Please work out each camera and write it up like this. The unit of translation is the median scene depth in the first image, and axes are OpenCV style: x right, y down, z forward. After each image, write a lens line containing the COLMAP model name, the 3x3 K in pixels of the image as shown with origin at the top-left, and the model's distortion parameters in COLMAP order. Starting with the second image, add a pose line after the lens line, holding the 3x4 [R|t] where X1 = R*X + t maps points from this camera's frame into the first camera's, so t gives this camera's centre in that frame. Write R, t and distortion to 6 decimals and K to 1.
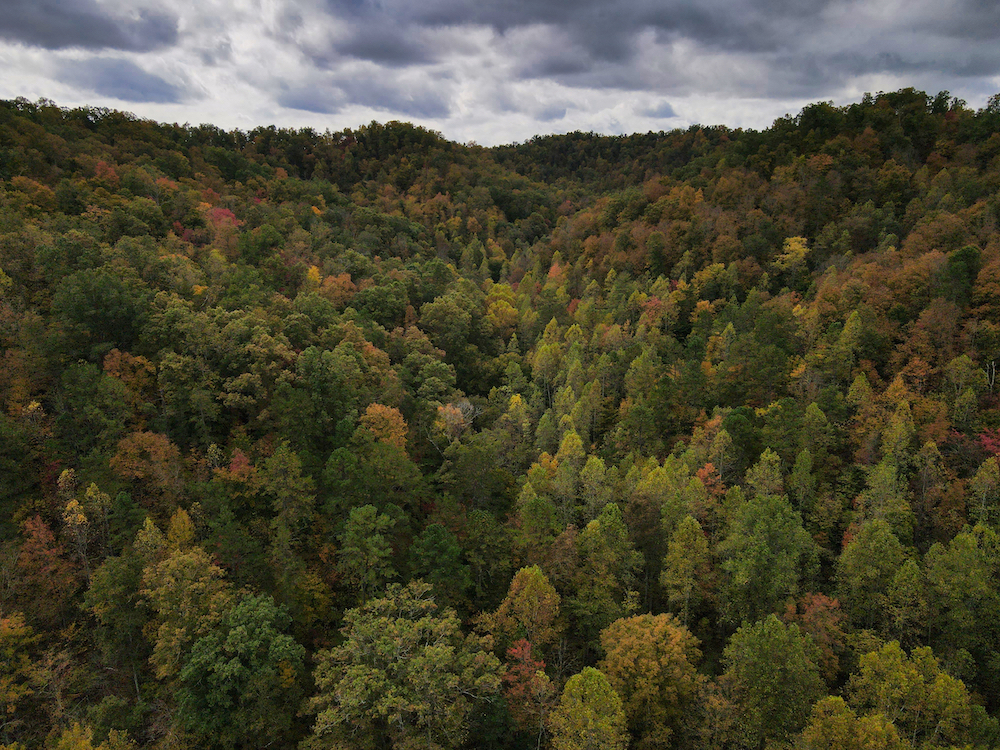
lens RADIAL K [[774.5, 0, 500.0], [0, 774.5, 375.0], [0, 0, 1]] dist [-0.003057, 0.099269]
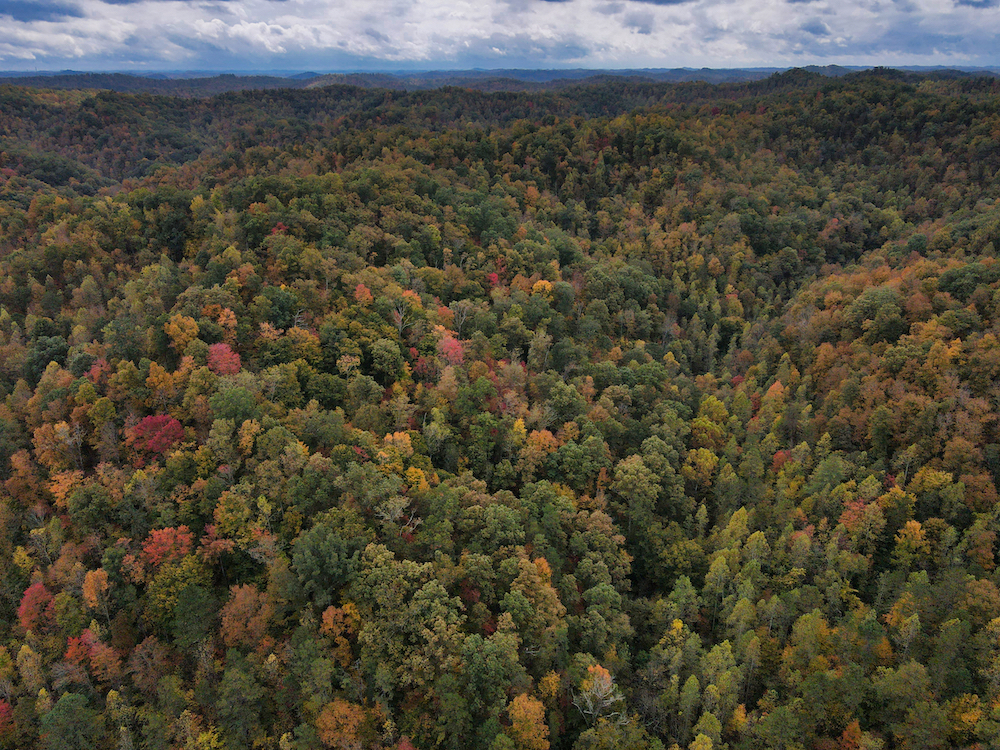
lens RADIAL K [[774.5, 0, 500.0], [0, 774.5, 375.0], [0, 0, 1]] dist [-0.003057, 0.099269]
pose [[0.939897, 0.127366, -0.316816, 0.034983], [-0.073783, 0.981665, 0.175754, -0.198664], [0.333392, -0.141815, 0.932061, -0.007203]]
